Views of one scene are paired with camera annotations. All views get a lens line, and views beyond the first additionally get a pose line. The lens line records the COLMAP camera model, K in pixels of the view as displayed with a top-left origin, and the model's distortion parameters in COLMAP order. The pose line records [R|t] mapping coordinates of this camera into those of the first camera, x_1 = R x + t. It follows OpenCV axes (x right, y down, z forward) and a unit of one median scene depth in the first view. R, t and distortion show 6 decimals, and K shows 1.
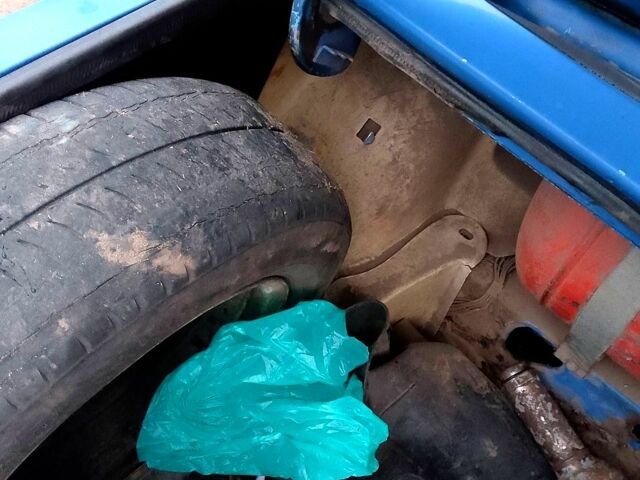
lens RADIAL K [[686.2, 0, 320.0], [0, 686.2, 240.0], [0, 0, 1]] dist [0.142163, -0.348667]
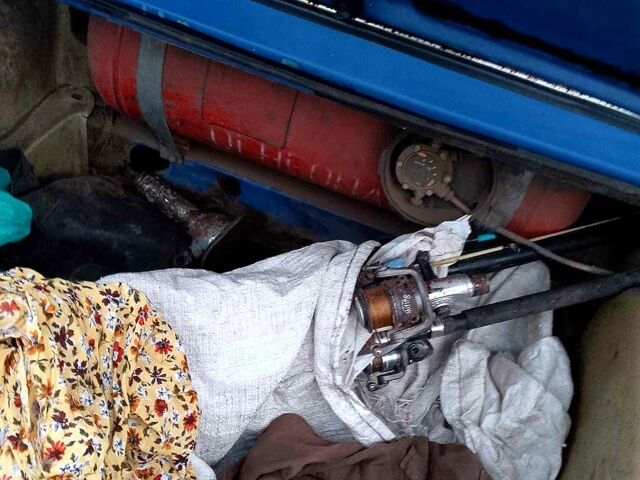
lens RADIAL K [[686.2, 0, 320.0], [0, 686.2, 240.0], [0, 0, 1]] dist [0.142163, -0.348667]
pose [[0.887660, -0.323749, 0.327485, 0.103396], [0.314074, 0.945710, 0.083611, 0.308852], [-0.336775, 0.028636, 0.941150, -0.451546]]
